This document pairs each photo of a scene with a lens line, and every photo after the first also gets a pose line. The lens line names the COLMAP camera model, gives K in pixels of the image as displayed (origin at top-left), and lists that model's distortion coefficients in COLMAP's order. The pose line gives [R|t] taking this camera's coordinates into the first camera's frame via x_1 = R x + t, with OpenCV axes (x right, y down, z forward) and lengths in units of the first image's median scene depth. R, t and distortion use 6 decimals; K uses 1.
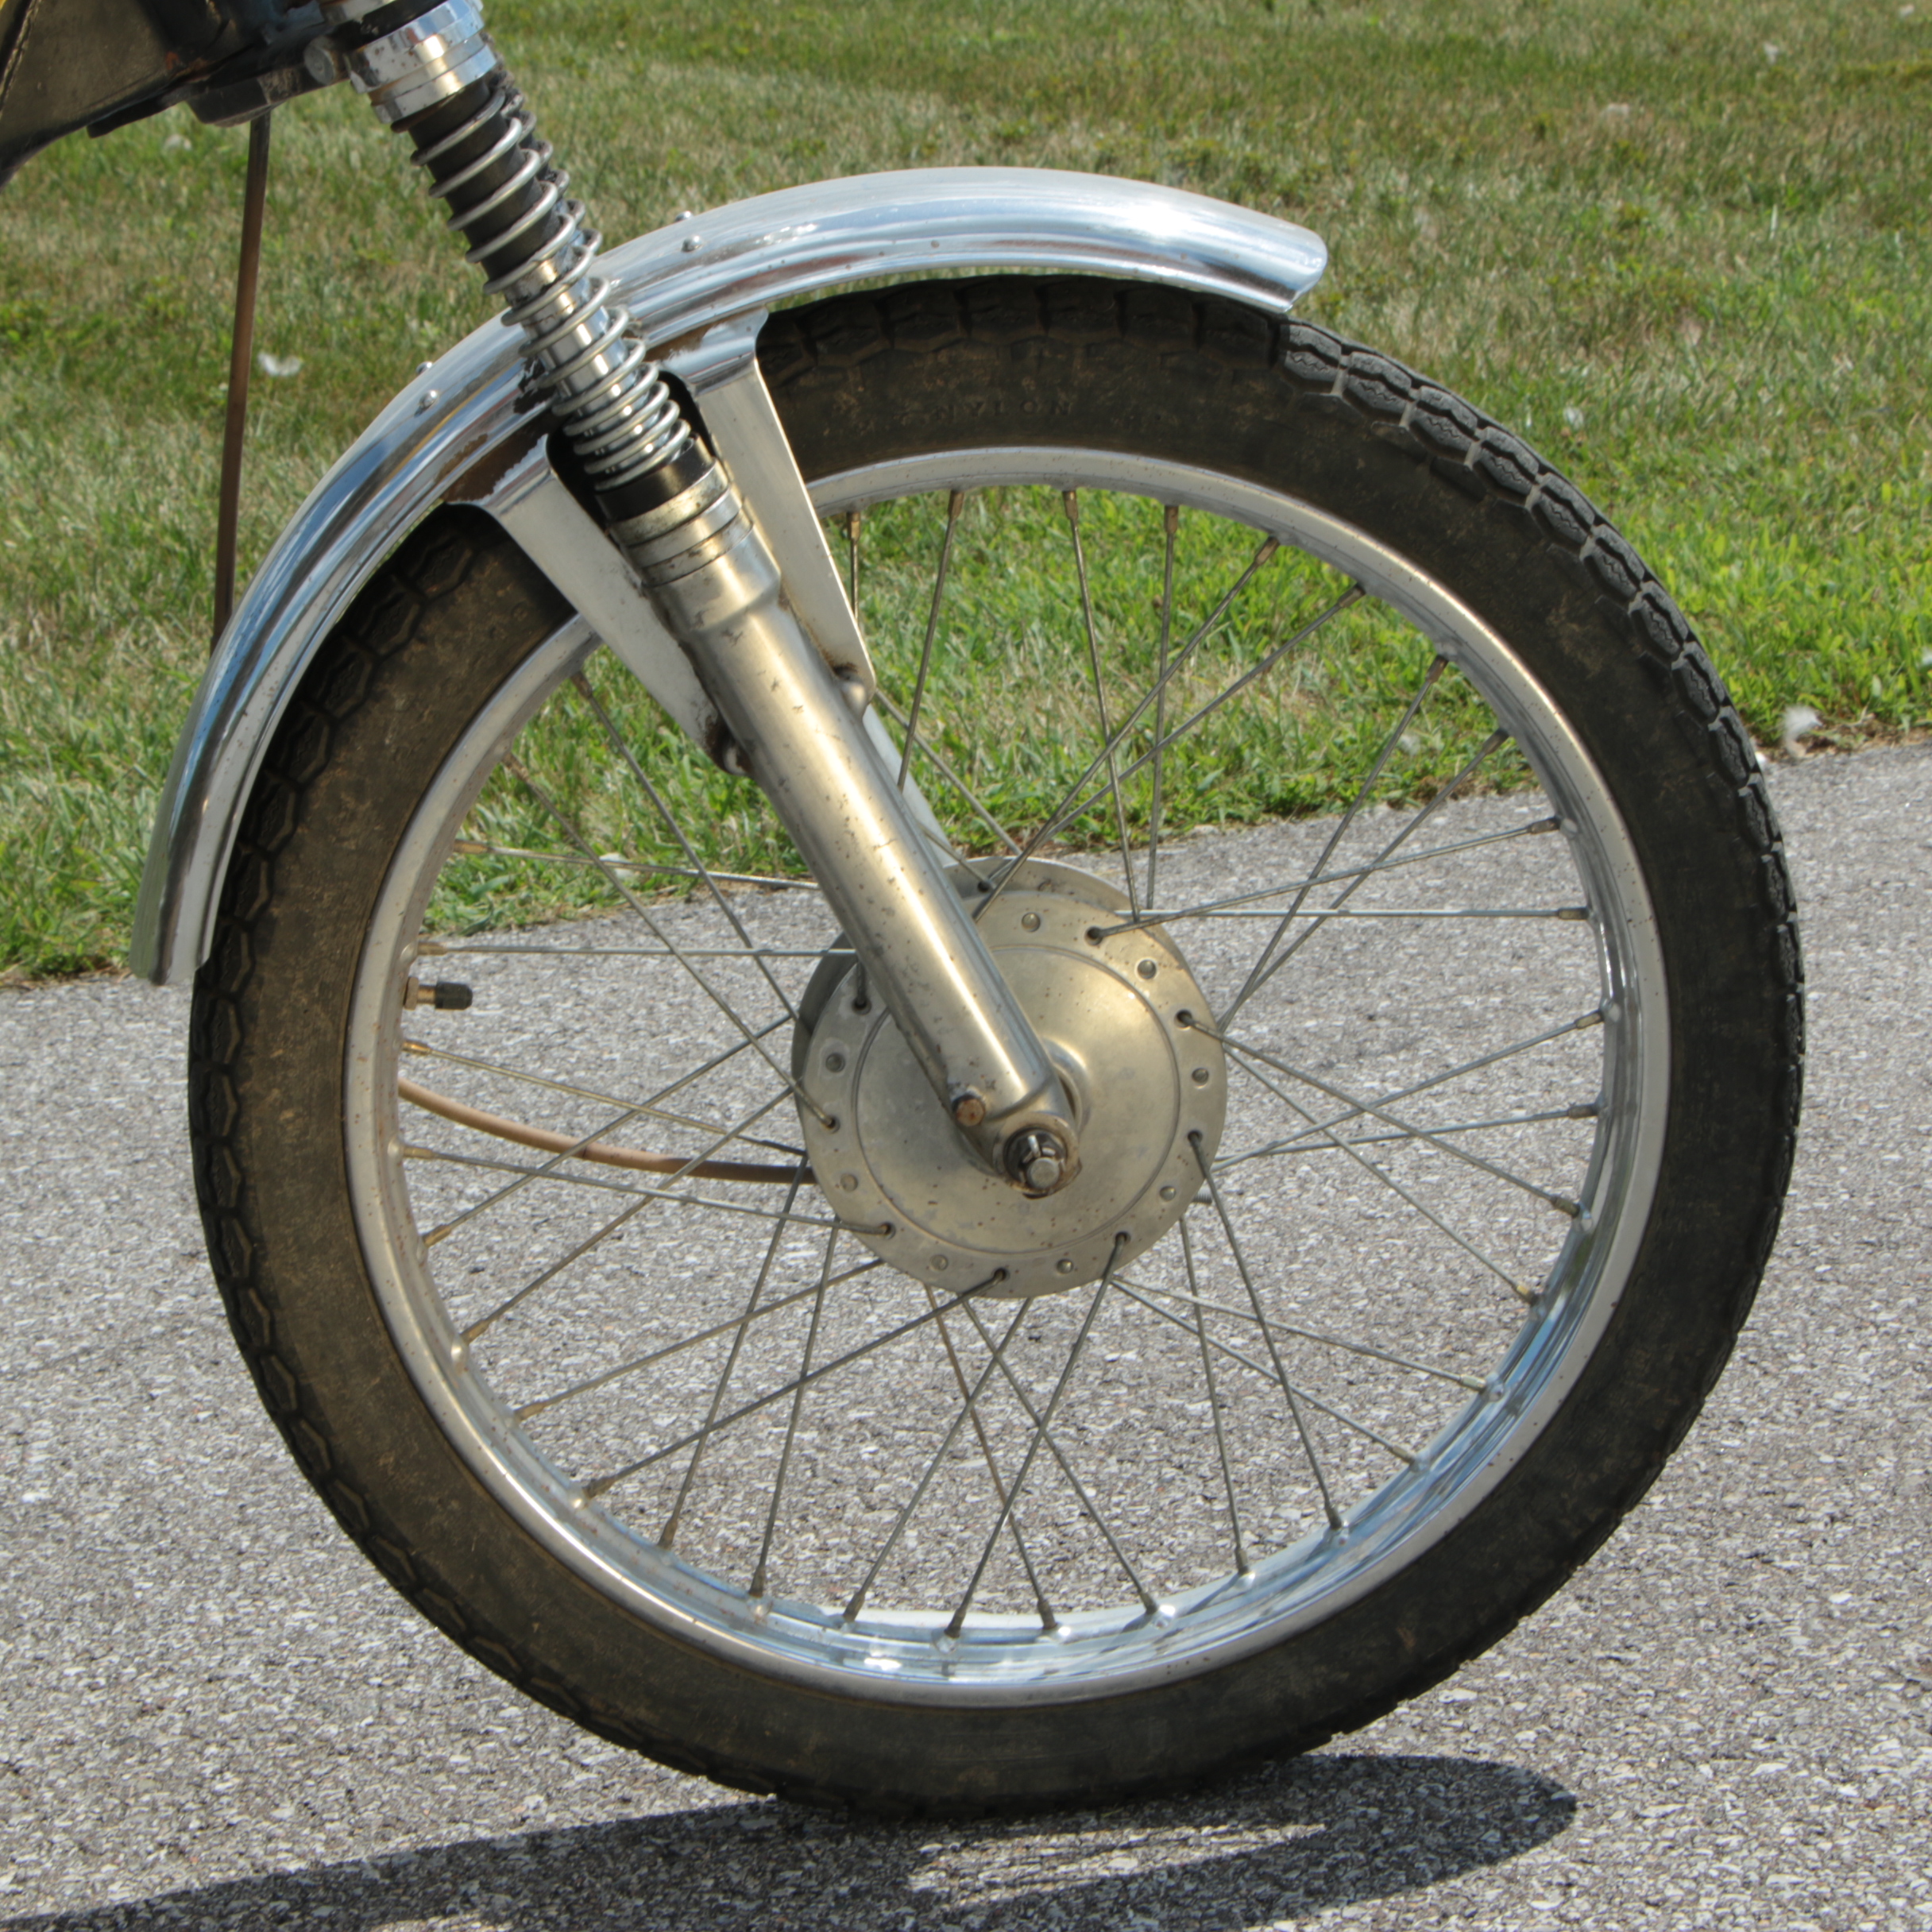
lens RADIAL K [[5465.7, 0, 966.4], [0, 5465.7, 1045.6], [0, 0, 1]] dist [0.144652, 0.731991]
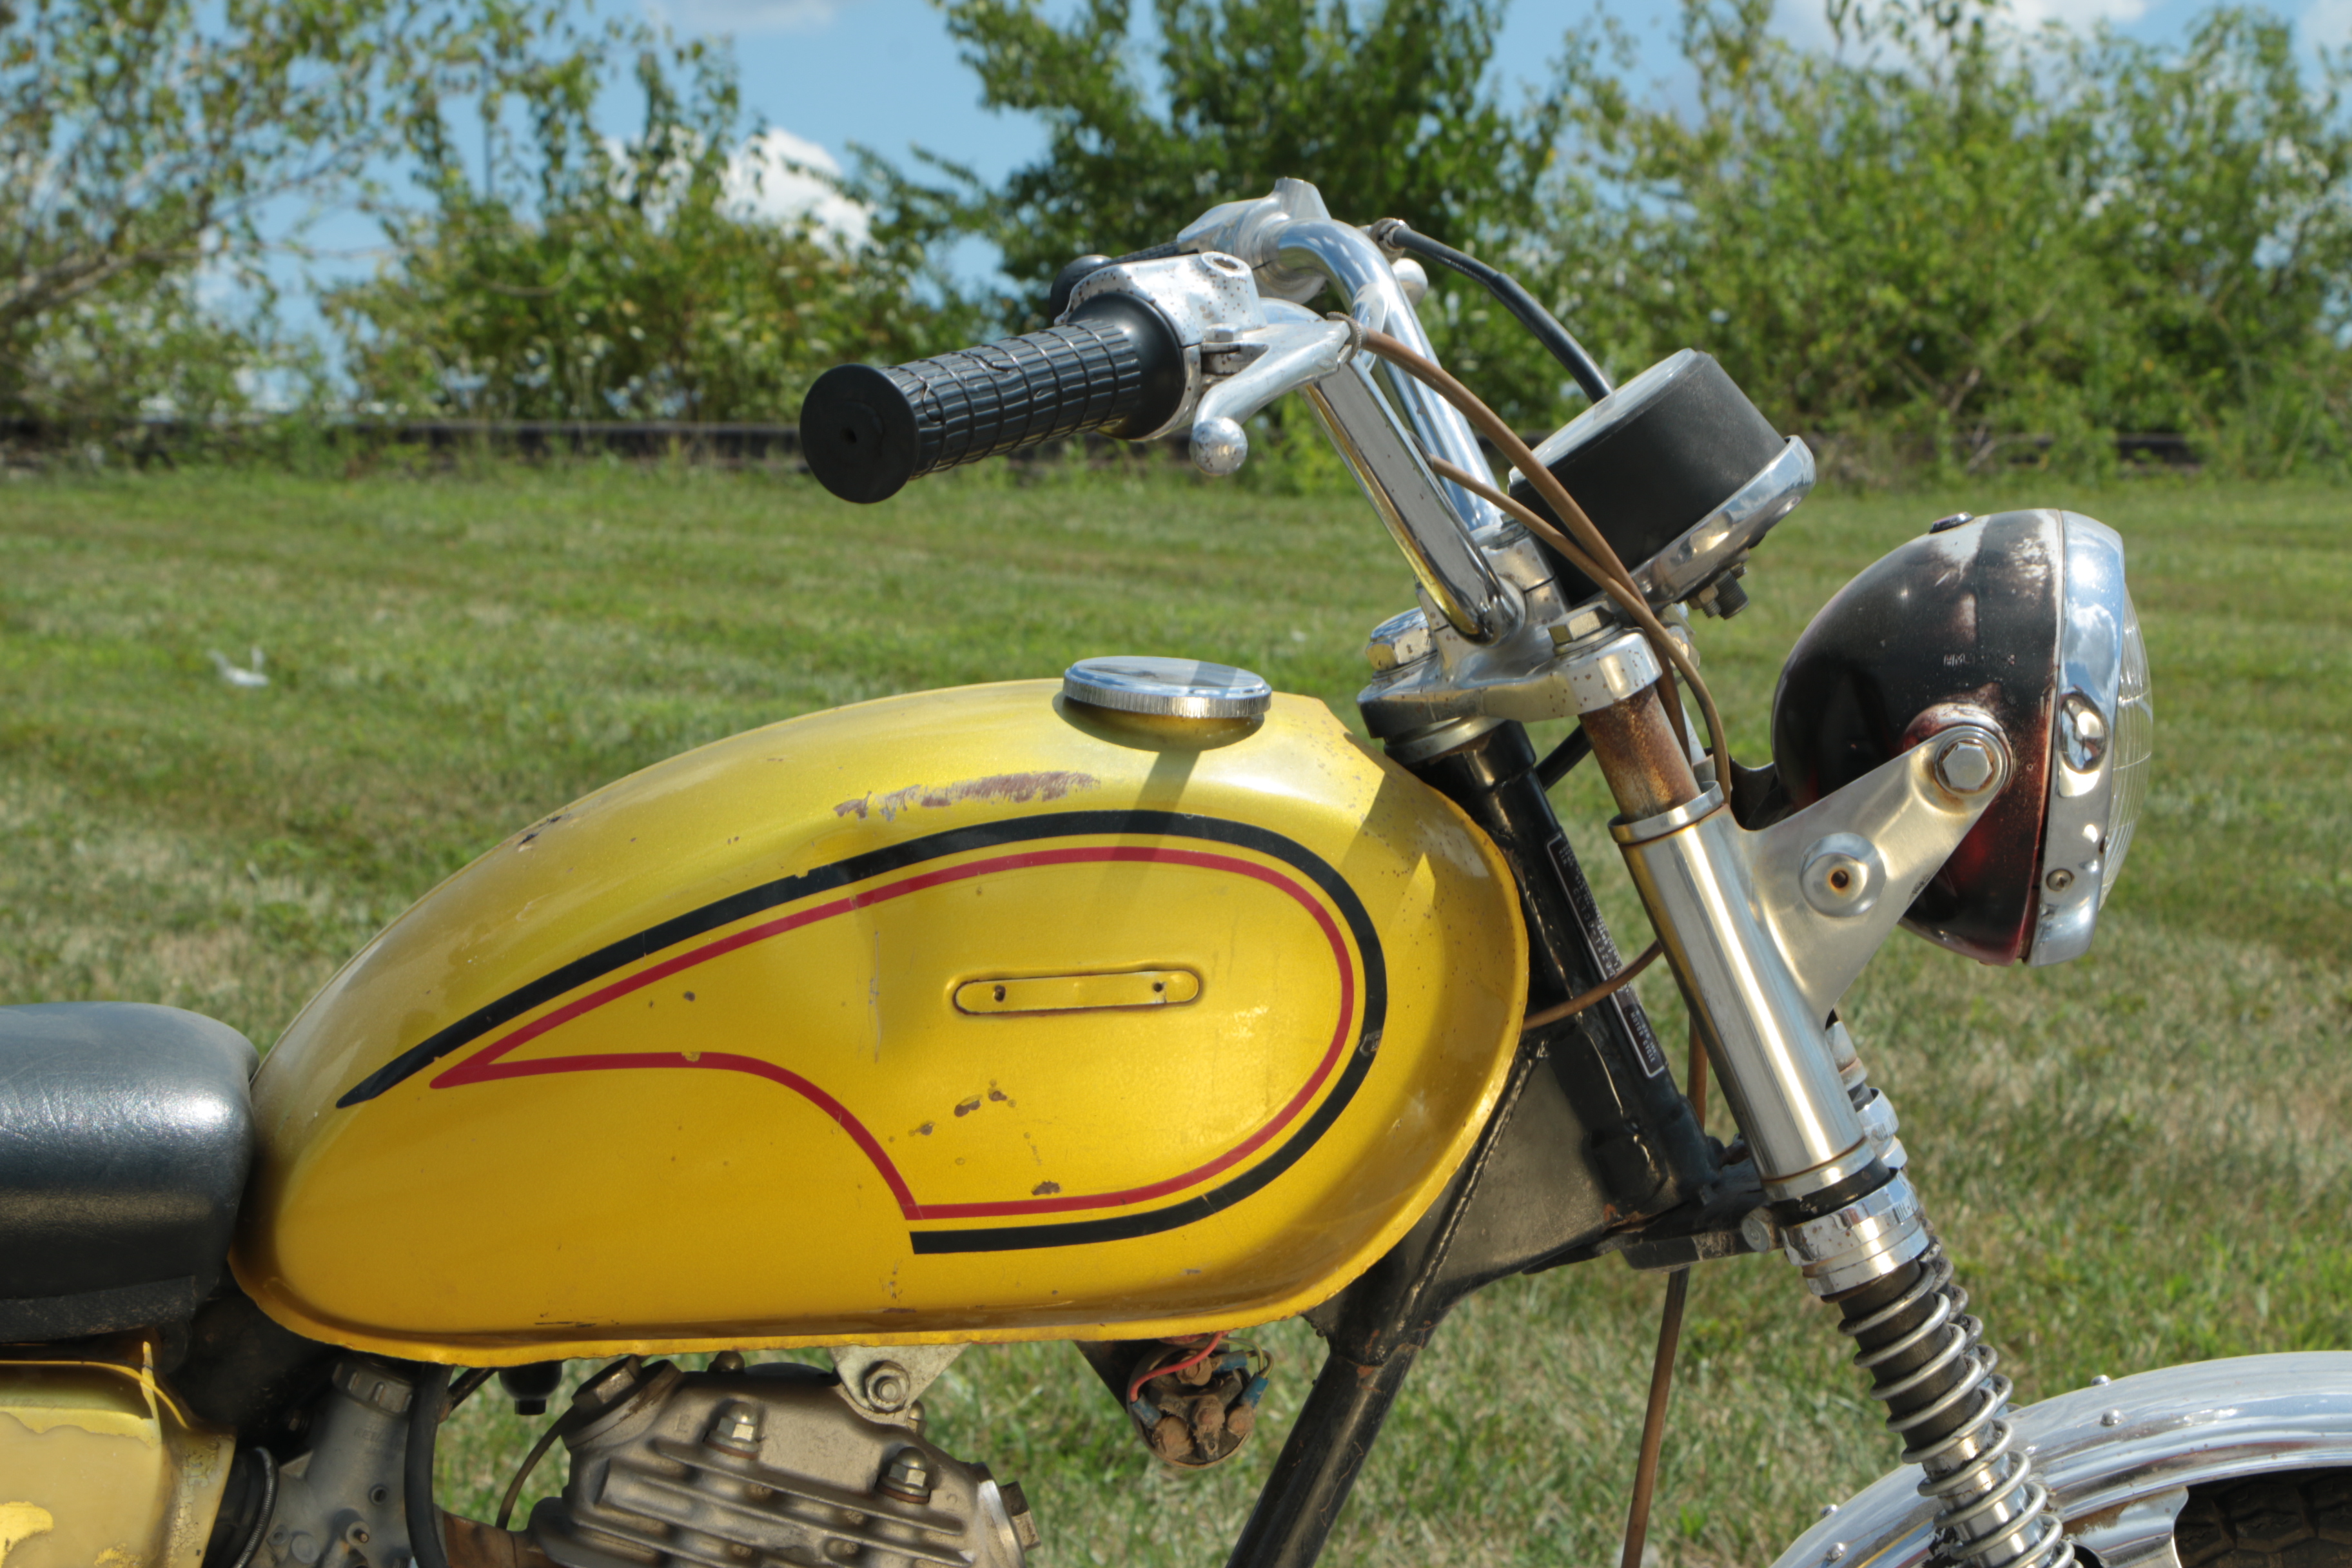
lens RADIAL K [[6131.0, 0, 1176.0], [0, 6131.0, 784.0], [0, 0, 1]] dist [0.446410, 0.950696]
pose [[0.983871, 0.052817, -0.170903, -0.029826], [-0.080173, 0.984282, -0.157358, -0.067304], [0.159905, 0.168522, 0.972641, -0.152649]]
